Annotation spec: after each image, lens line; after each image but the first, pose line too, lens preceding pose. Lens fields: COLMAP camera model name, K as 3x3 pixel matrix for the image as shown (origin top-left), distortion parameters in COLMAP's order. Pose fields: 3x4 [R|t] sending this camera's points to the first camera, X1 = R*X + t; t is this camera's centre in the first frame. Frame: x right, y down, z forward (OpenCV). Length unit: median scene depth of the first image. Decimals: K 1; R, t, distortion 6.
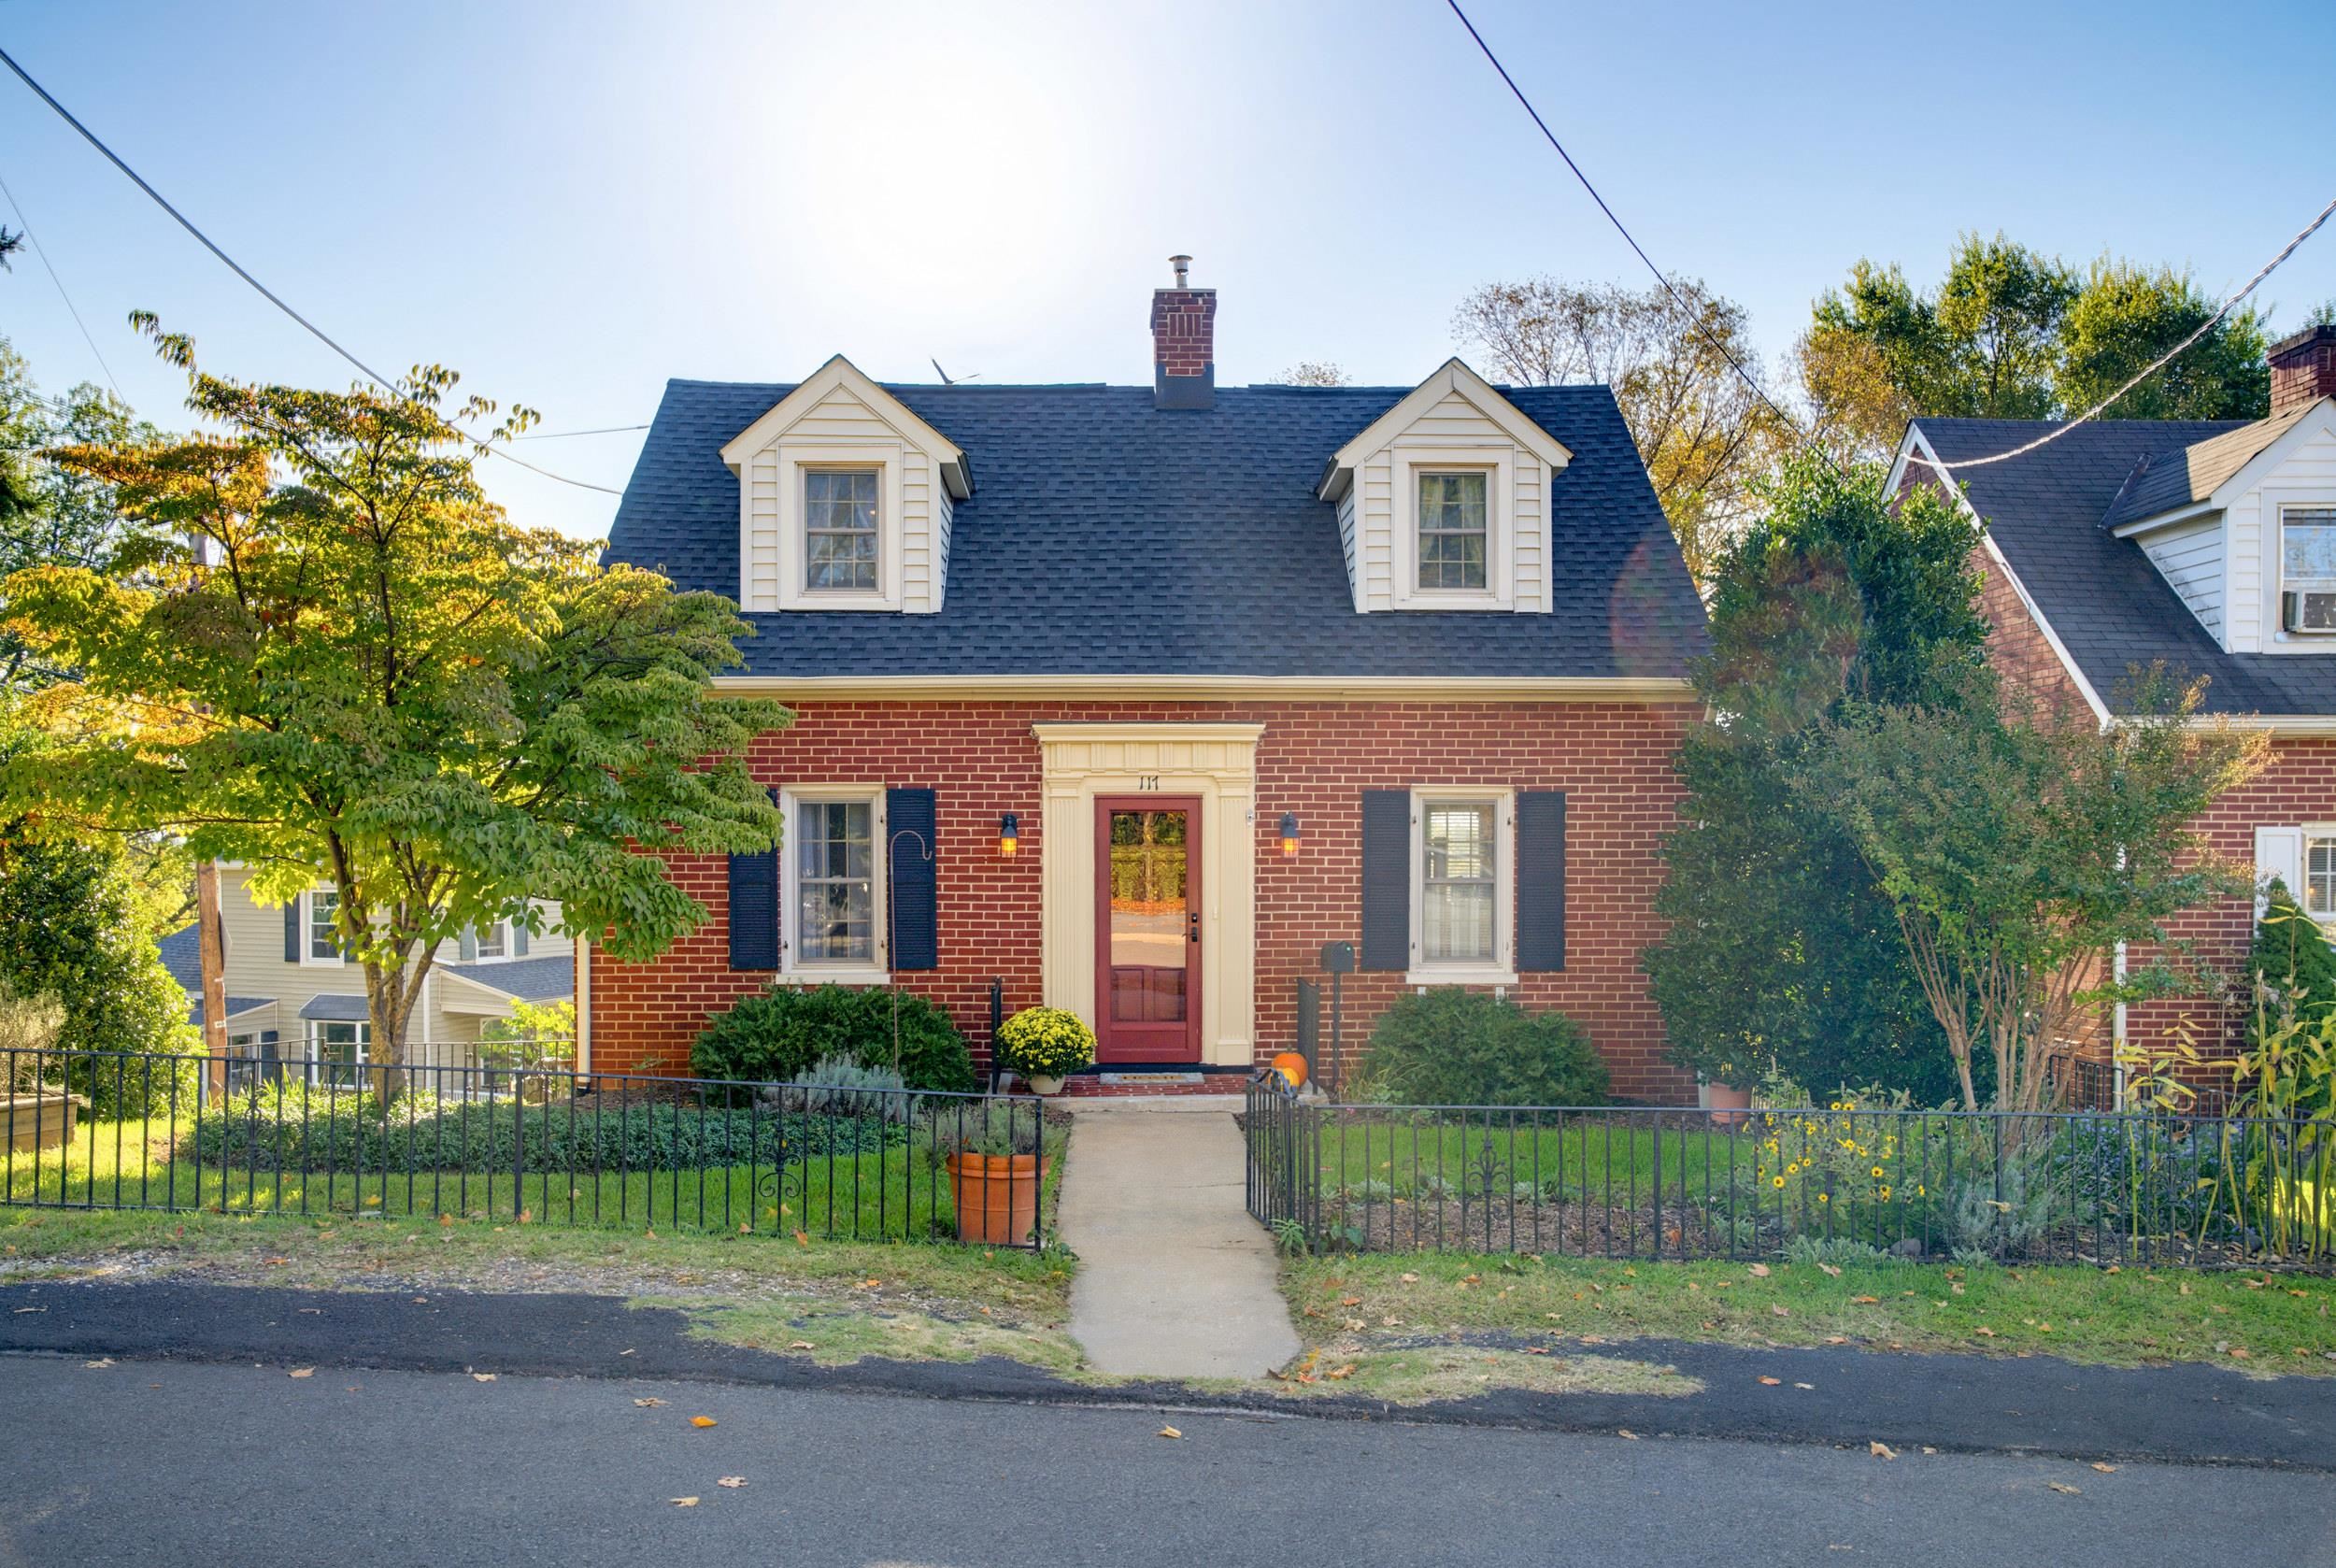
lens RADIAL K [[1884.3, 0, 1159.1], [0, 1884.3, 887.1], [0, 0, 1]] dist [-0.055712, -0.024614]
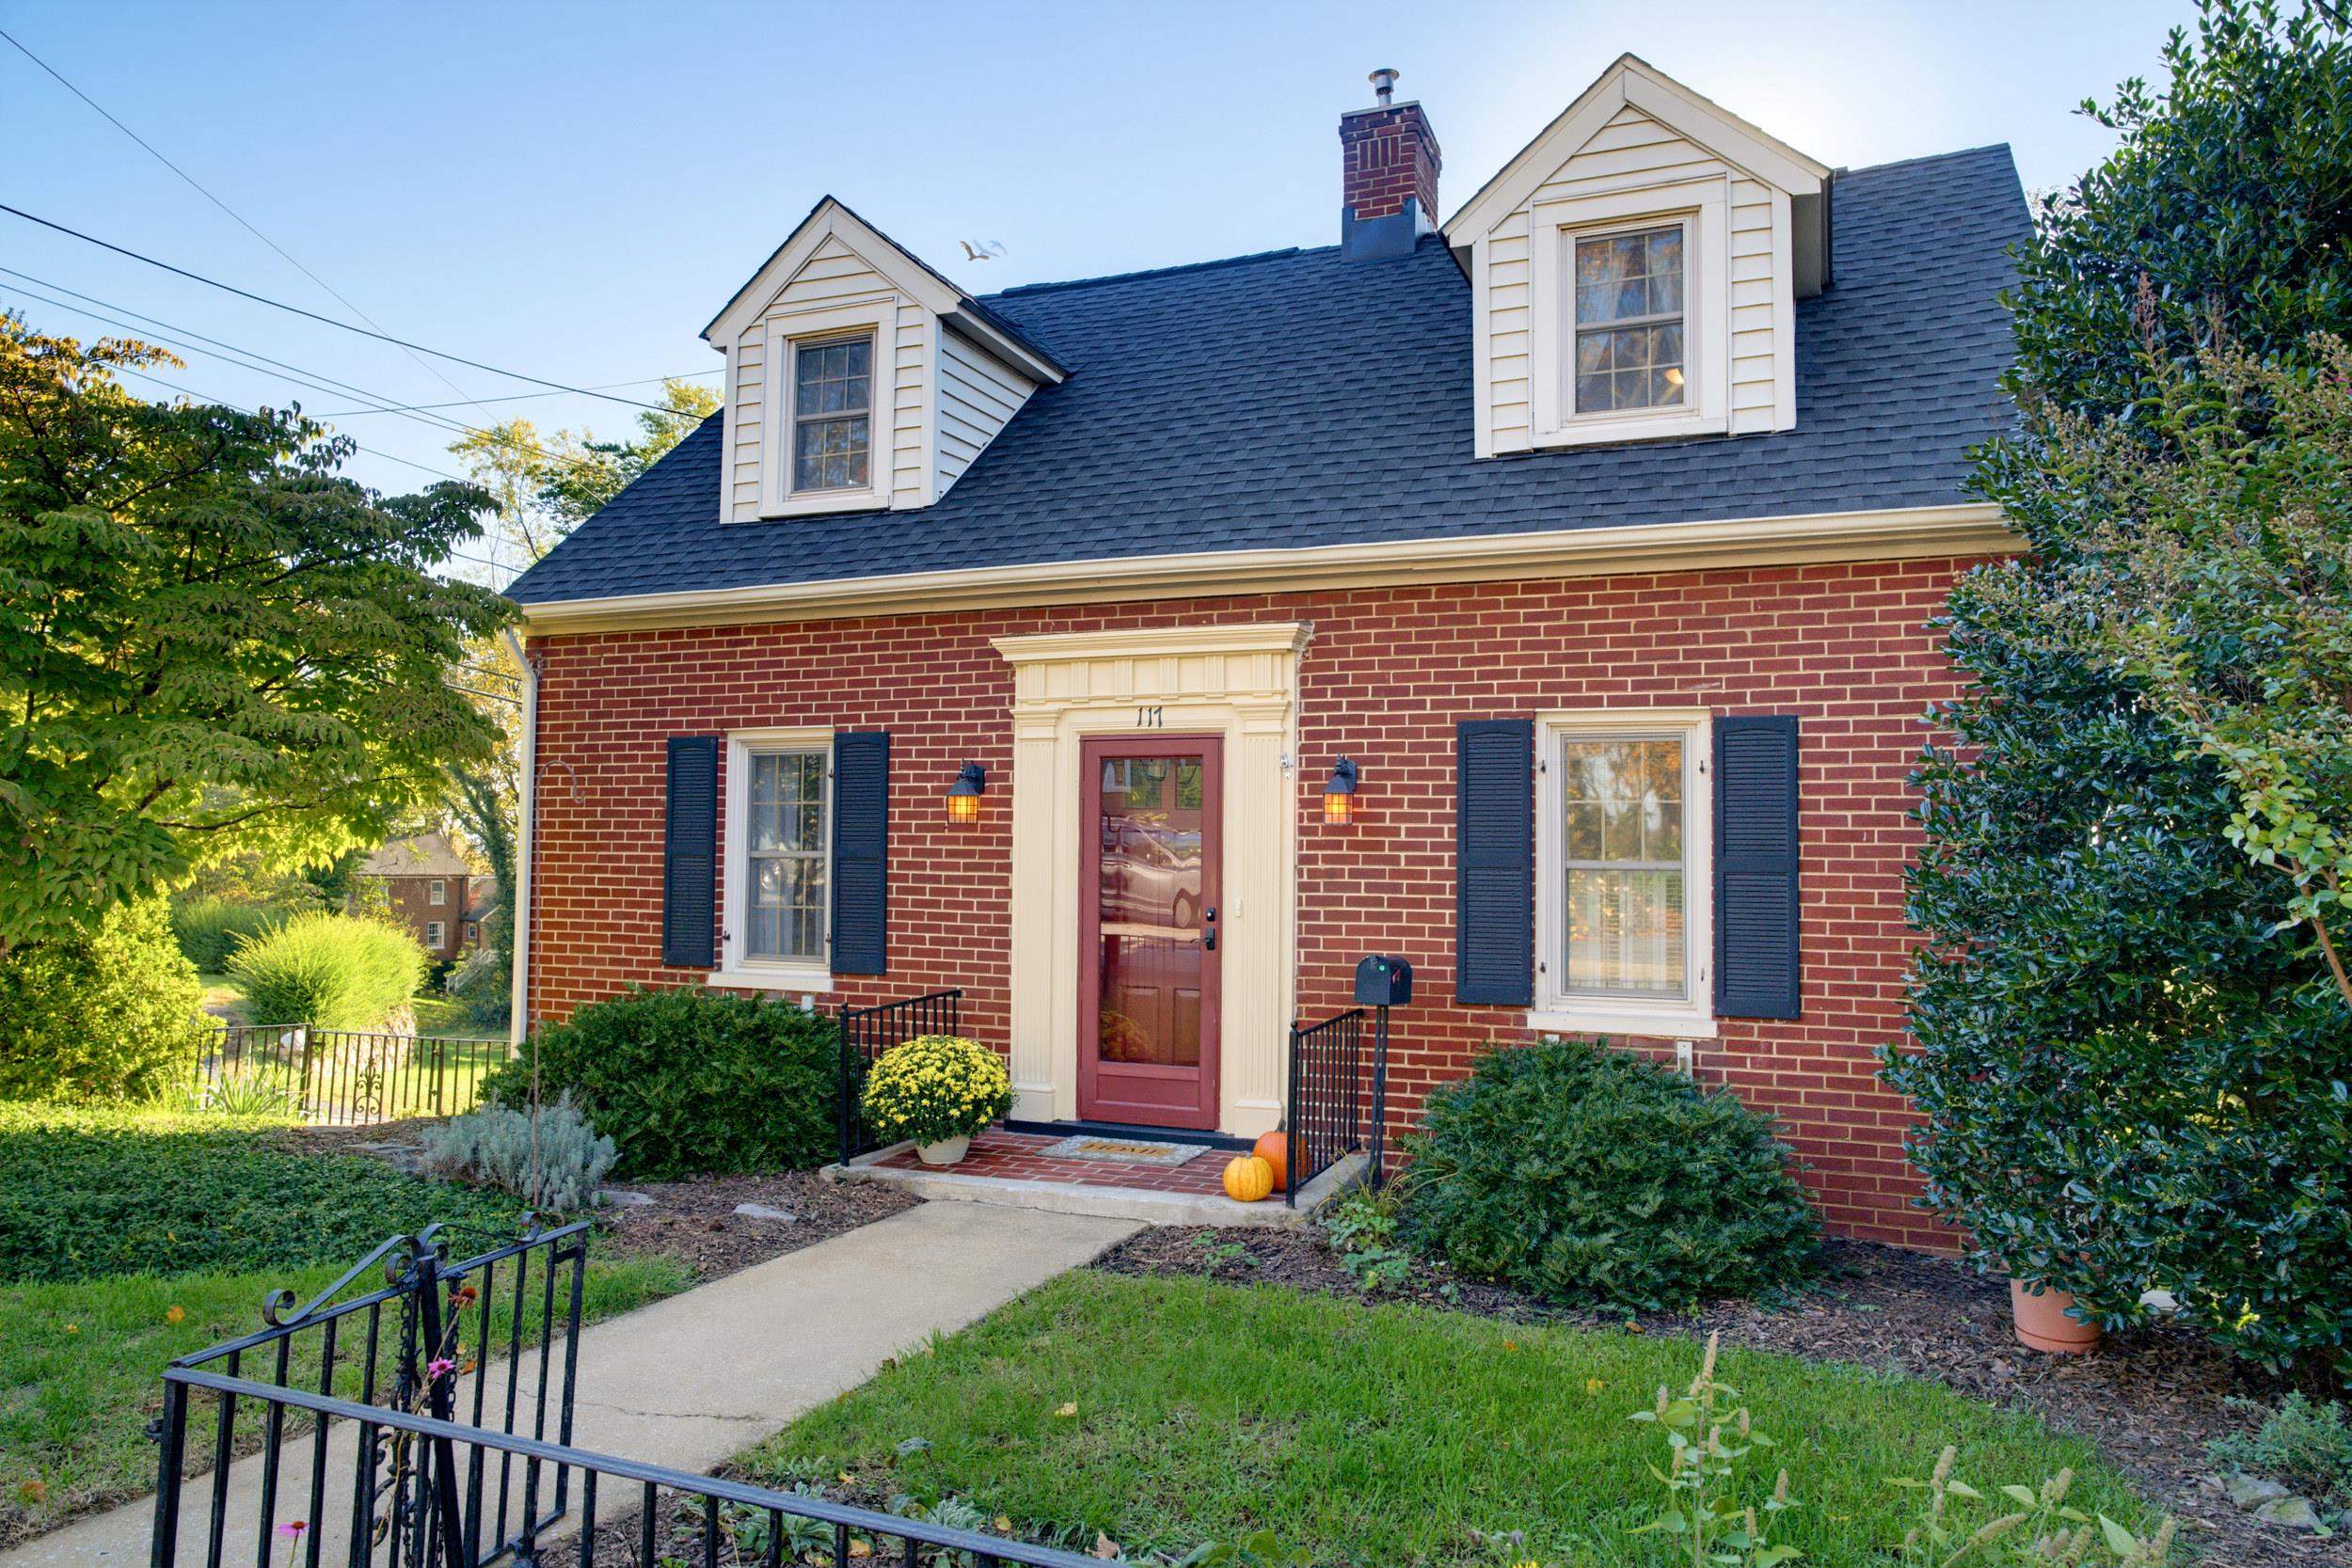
lens RADIAL K [[1597.6, 0, 1168.0], [0, 1597.6, 779.0], [0, 0, 1]] dist [-0.030792, 0.025535]
pose [[0.914827, -0.009627, -0.403731, 0.236910], [-0.021883, 0.997065, -0.073361, 0.010370], [0.403252, 0.075947, 0.911932, 0.465976]]
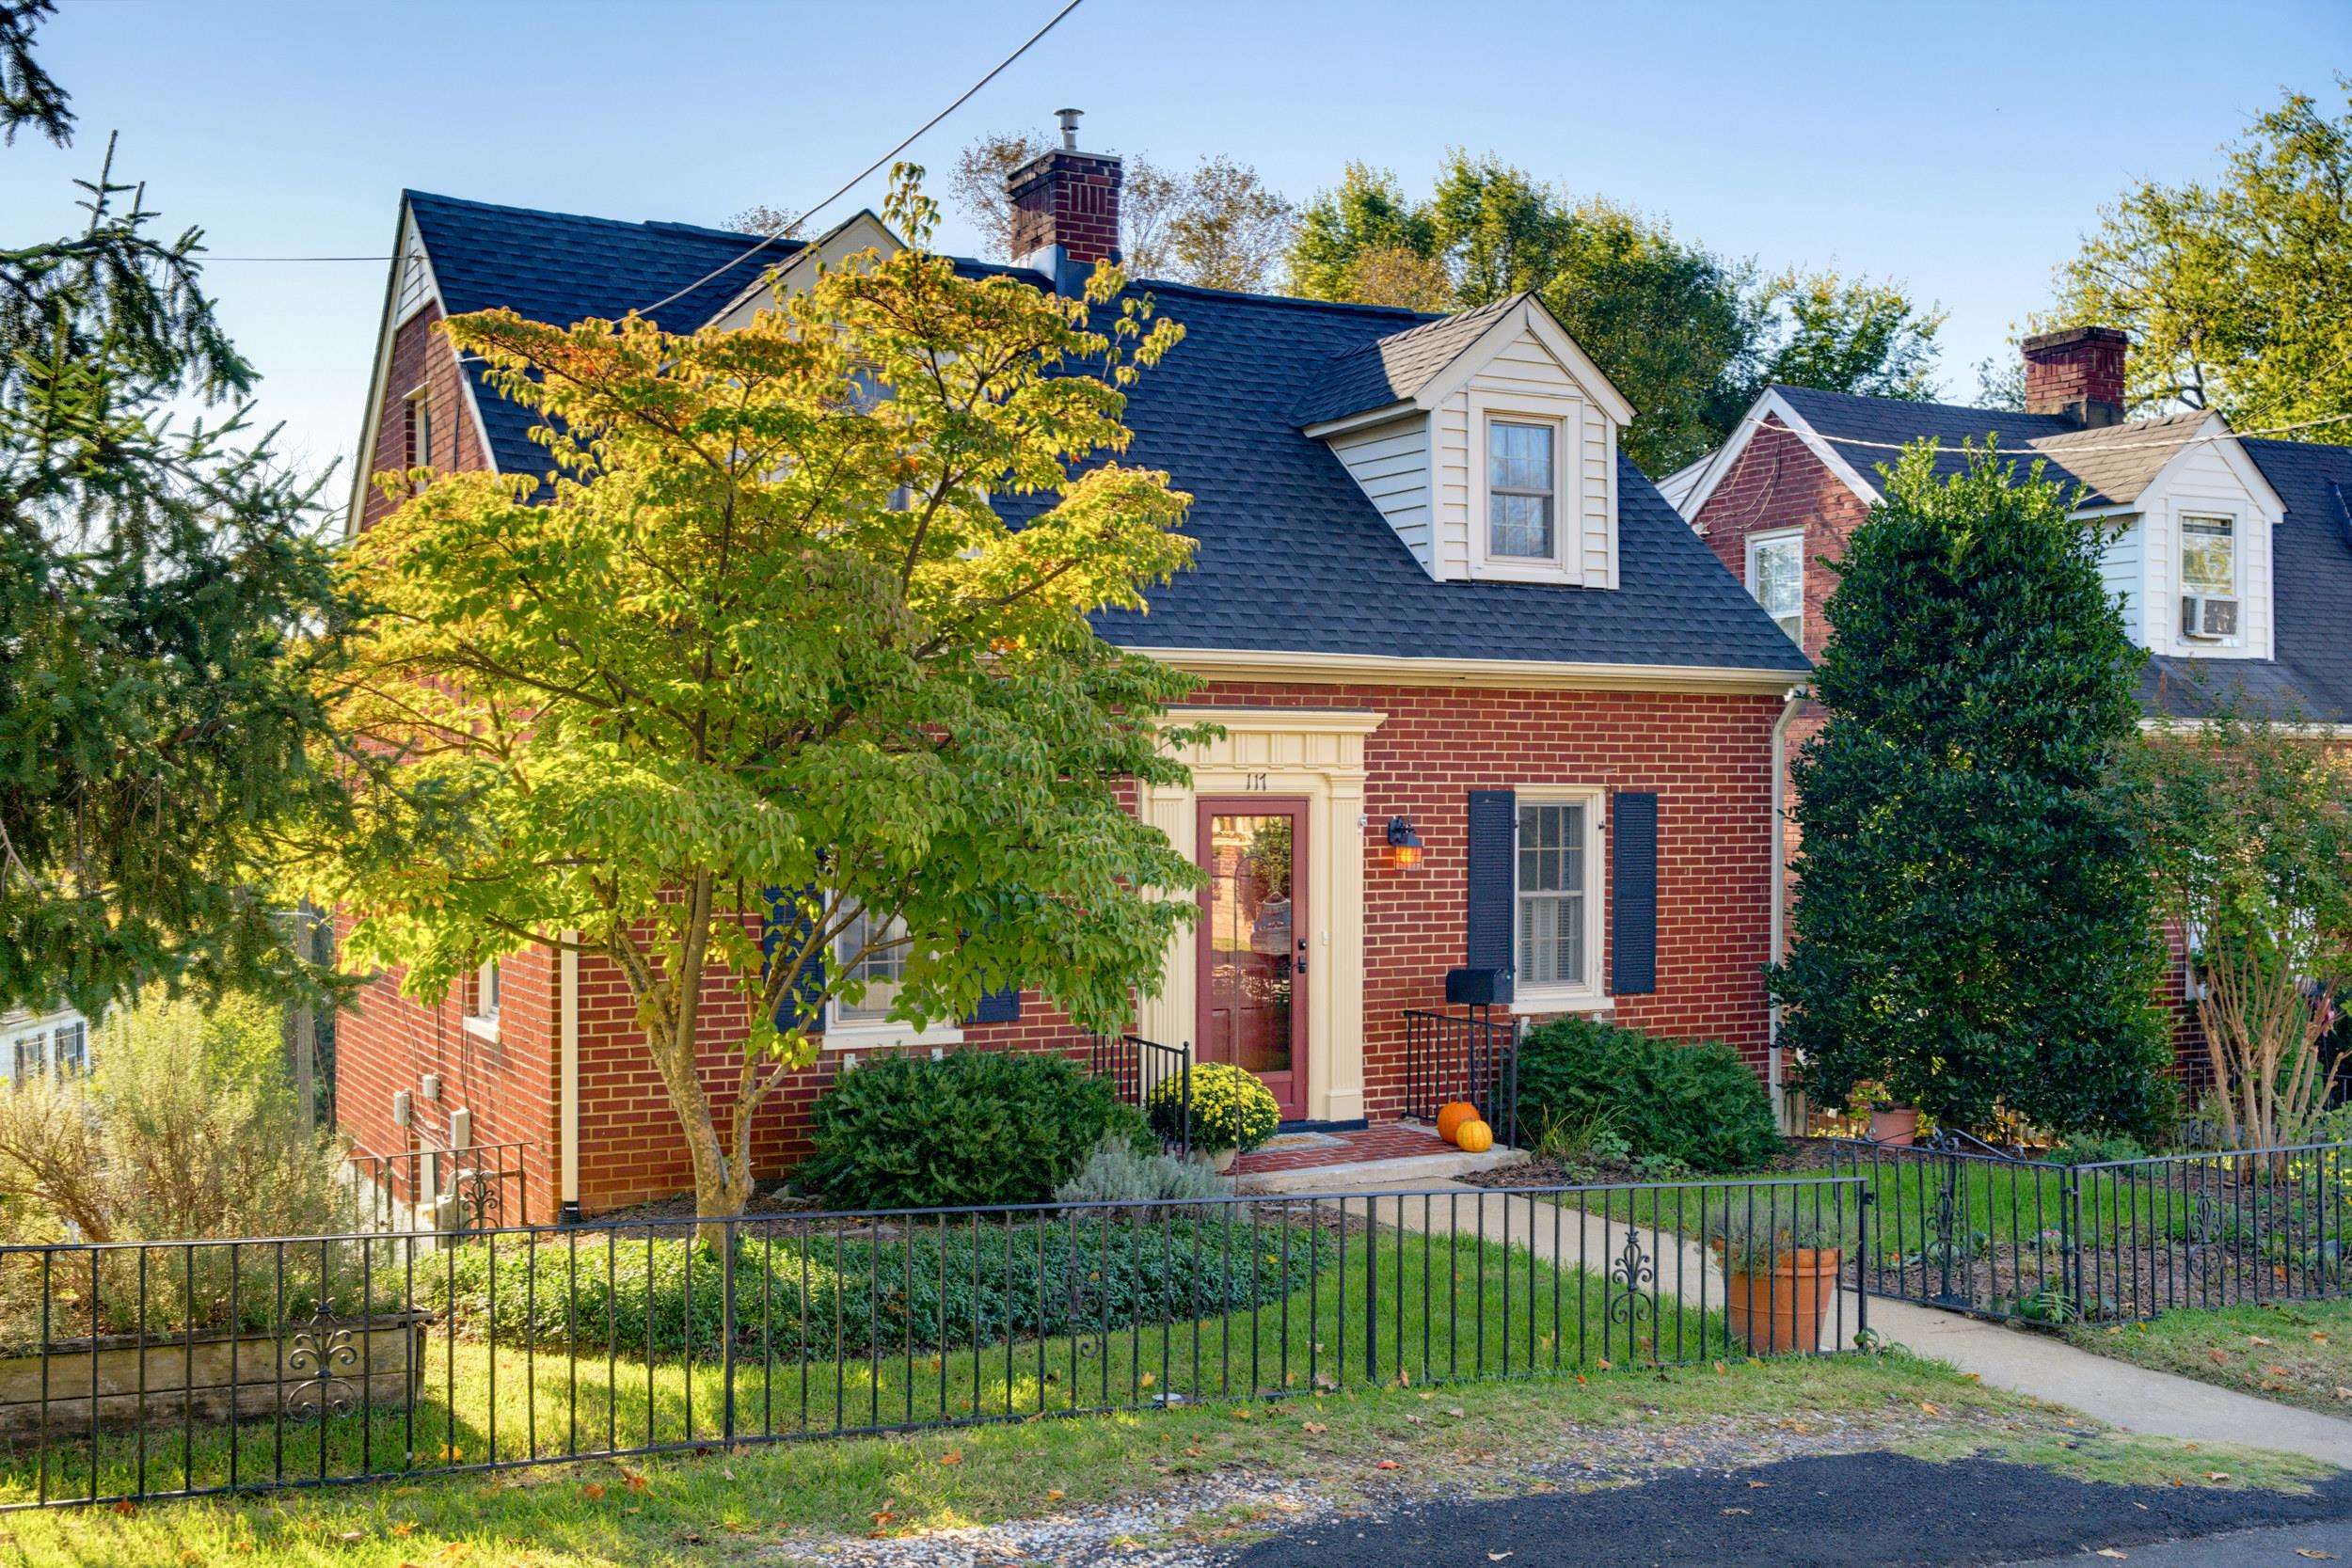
lens RADIAL K [[2449.2, 0, 1157.3], [0, 2449.2, 796.1], [0, 0, 1]] dist [-0.006735, 0.000000]
pose [[0.891236, -0.001145, 0.453539, -0.525943], [0.008963, 0.999846, -0.015089, -0.033293], [-0.453452, 0.017513, 0.891109, 0.067634]]
